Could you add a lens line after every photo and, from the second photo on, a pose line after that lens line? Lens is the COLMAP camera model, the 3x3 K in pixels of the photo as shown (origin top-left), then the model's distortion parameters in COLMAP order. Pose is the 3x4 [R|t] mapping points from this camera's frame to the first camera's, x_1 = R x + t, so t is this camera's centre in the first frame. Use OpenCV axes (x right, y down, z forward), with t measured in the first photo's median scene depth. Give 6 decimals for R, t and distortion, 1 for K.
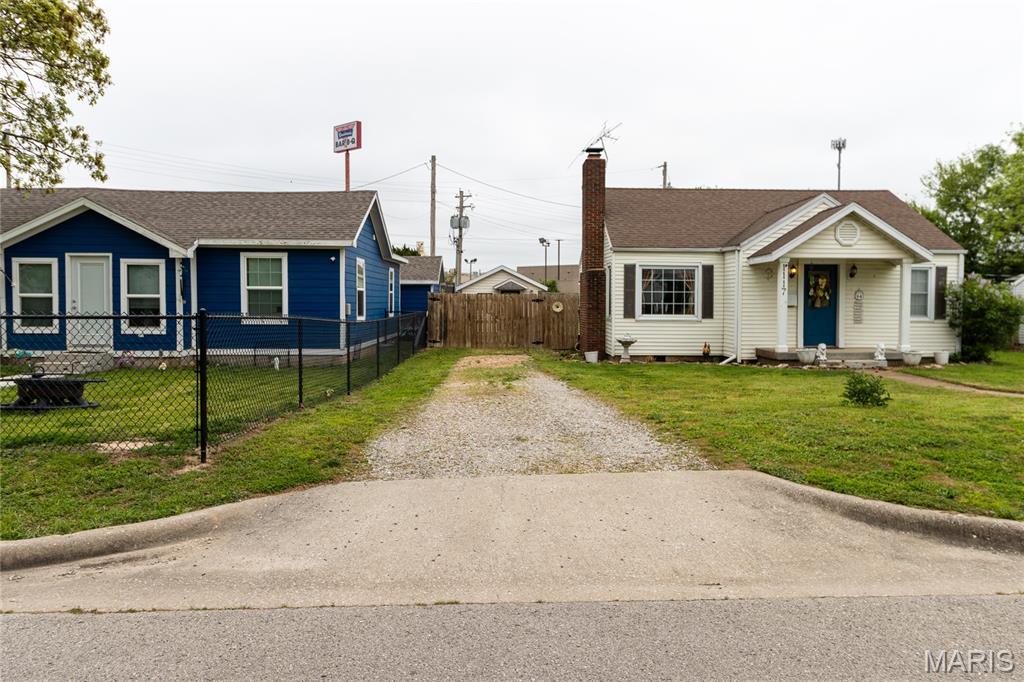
lens RADIAL K [[730.6, 0, 515.8], [0, 730.6, 333.6], [0, 0, 1]] dist [-0.007155, 0.002707]
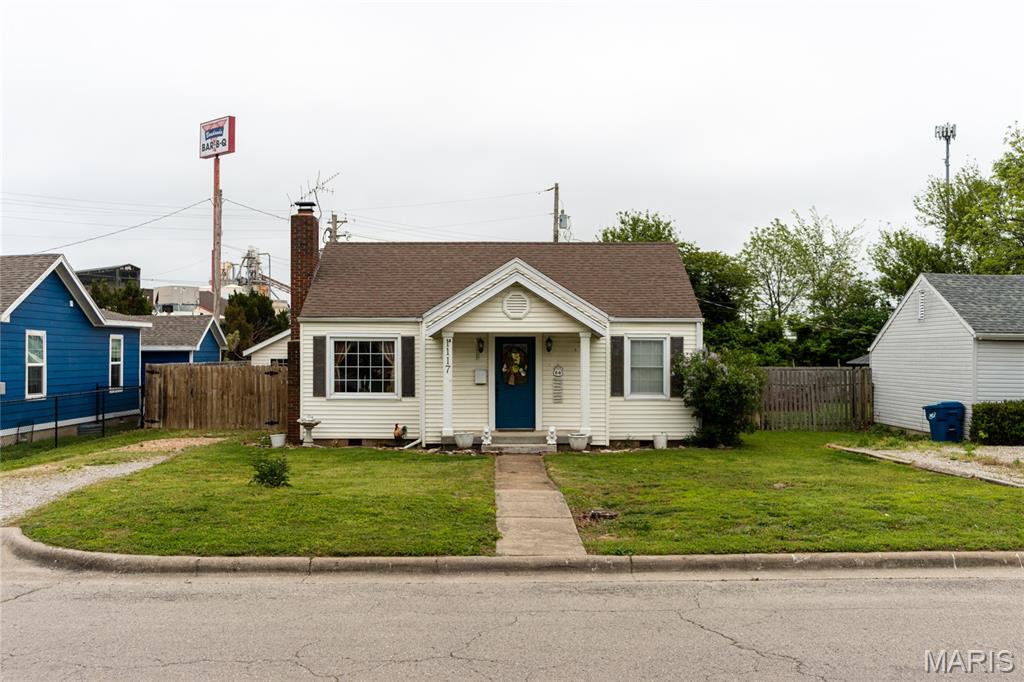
lens RADIAL K [[1087.2, 0, 507.3], [0, 1087.2, 340.6], [0, 0, 1]] dist [-0.074525, 0.000000]
pose [[0.999640, -0.003797, -0.026559, 0.414517], [0.002317, 0.998454, -0.055537, -0.015340], [0.026728, 0.055456, 0.998103, -0.308653]]
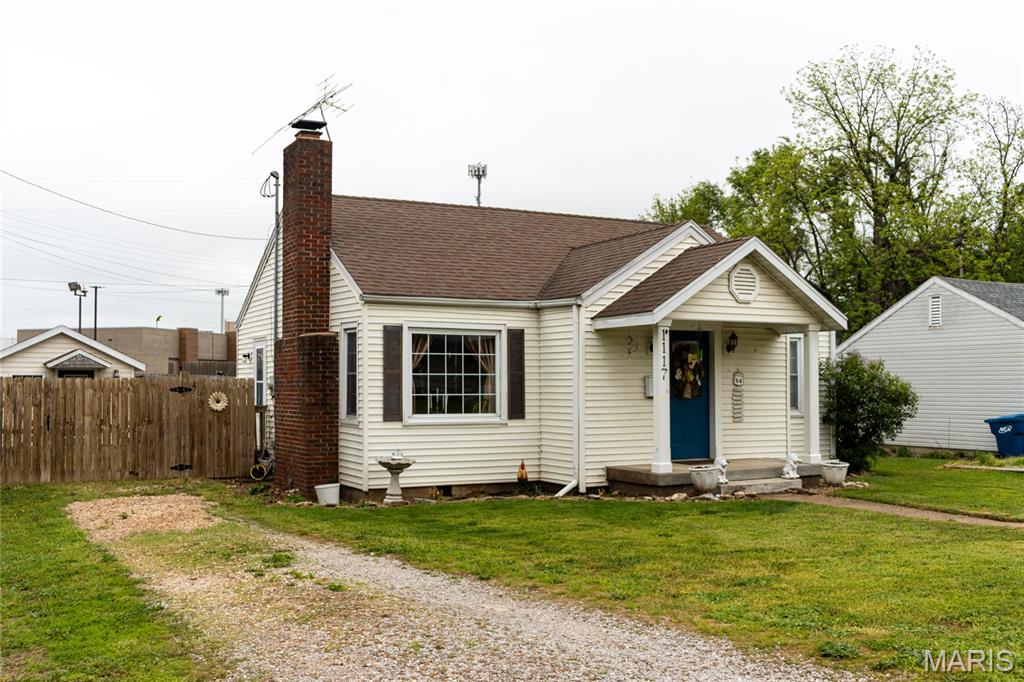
lens RADIAL K [[1087.2, 0, 513.3], [0, 1087.2, 345.0], [0, 0, 1]] dist [-0.074525, 0.000000]
pose [[0.893438, 0.010717, 0.449058, -0.135547], [0.025782, 0.996844, -0.075085, -0.014347], [-0.448445, 0.078662, 0.890342, 0.210180]]
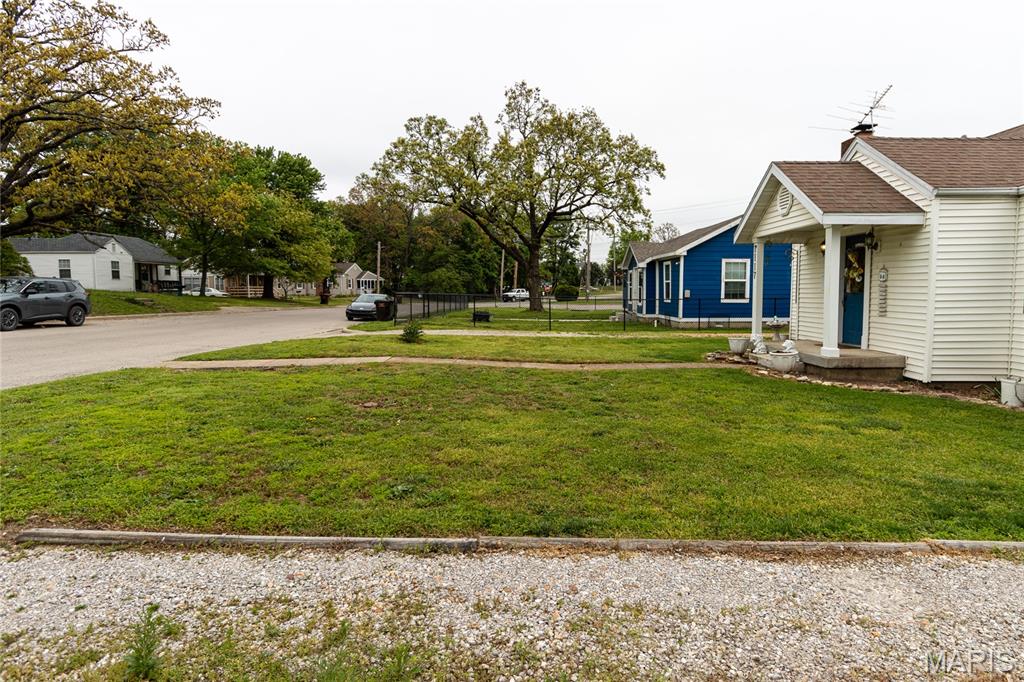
lens RADIAL K [[554.3, 0, 512.6], [0, 554.3, 338.6], [0, 0, 1]] dist [-0.002730, 0.000029]
pose [[-0.055375, 0.081488, -0.995135, 0.942351], [-0.026520, 0.996192, 0.083051, -0.025292], [0.998113, 0.030990, -0.053003, 0.638554]]
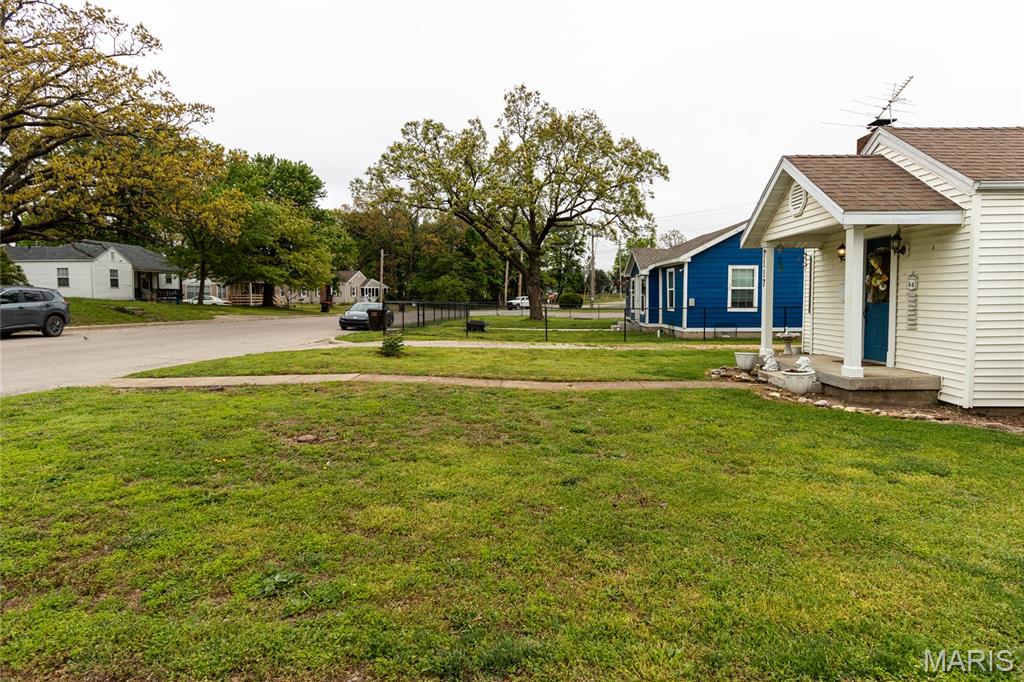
lens RADIAL K [[554.3, 0, 510.3], [0, 554.3, 338.9], [0, 0, 1]] dist [-0.002730, 0.000029]
pose [[-0.071304, 0.068830, -0.995077, 0.884249], [-0.025112, 0.997176, 0.070775, -0.028422], [0.997138, 0.030035, -0.069374, 0.658771]]
